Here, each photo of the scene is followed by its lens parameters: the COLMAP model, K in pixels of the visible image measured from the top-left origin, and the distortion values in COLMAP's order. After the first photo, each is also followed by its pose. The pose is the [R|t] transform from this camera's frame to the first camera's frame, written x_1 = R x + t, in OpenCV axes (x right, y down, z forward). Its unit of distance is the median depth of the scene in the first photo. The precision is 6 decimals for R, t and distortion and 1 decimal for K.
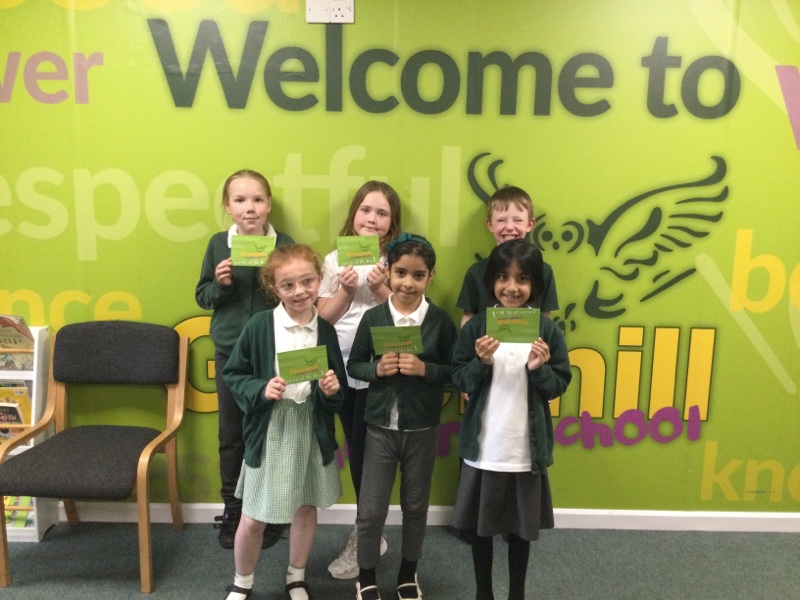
lens RADIAL K [[716.7, 0, 400.6], [0, 716.7, 304.2], [0, 0, 1]] dist [0.067840, -0.140138]
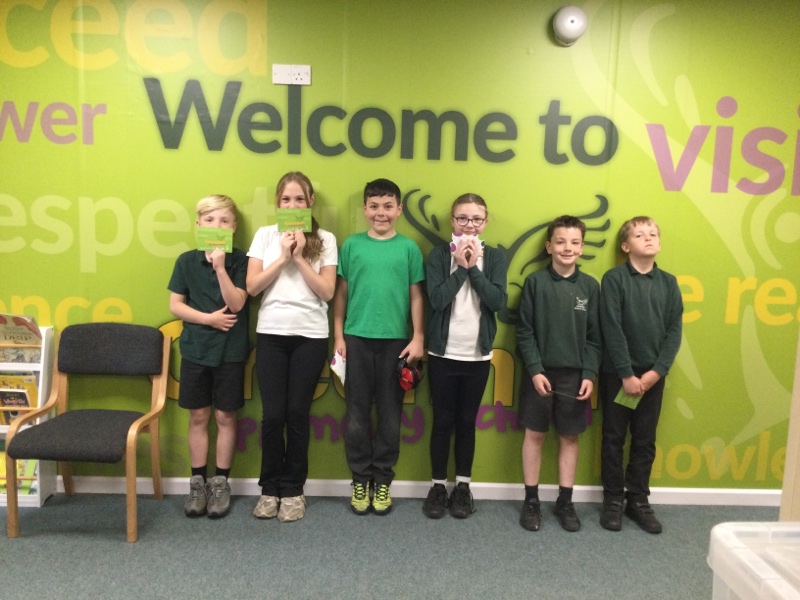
lens RADIAL K [[710.4, 0, 400.1], [0, 710.4, 304.7], [0, 0, 1]] dist [0.073586, -0.151152]
pose [[0.999506, 0.010806, 0.029521, 0.056735], [-0.009574, 0.999090, -0.041560, 0.040307], [-0.029944, 0.041257, 0.998700, -0.222065]]
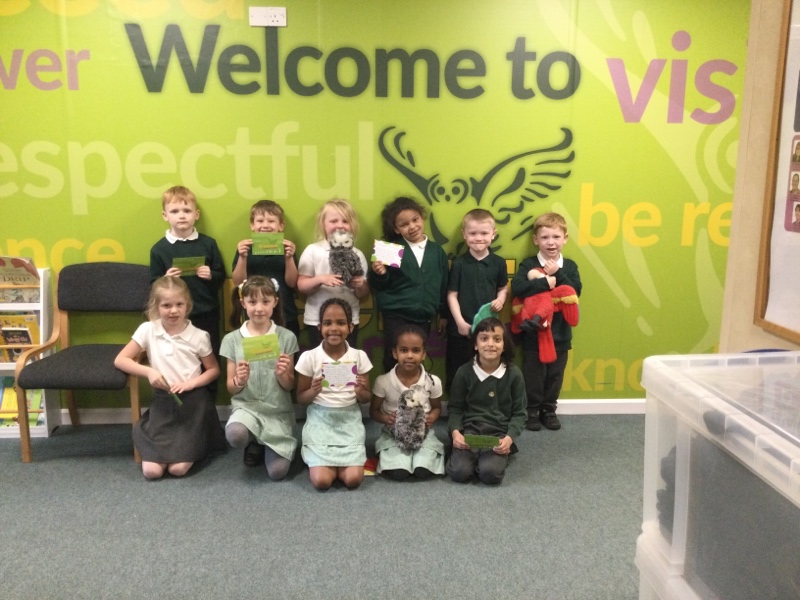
lens RADIAL K [[710.4, 0, 400.1], [0, 710.4, 304.7], [0, 0, 1]] dist [0.073586, -0.151152]
pose [[0.997511, -0.024499, 0.066125, 0.040390], [0.022729, 0.999366, 0.027393, 0.078423], [-0.066754, -0.025822, 0.997435, -0.305543]]
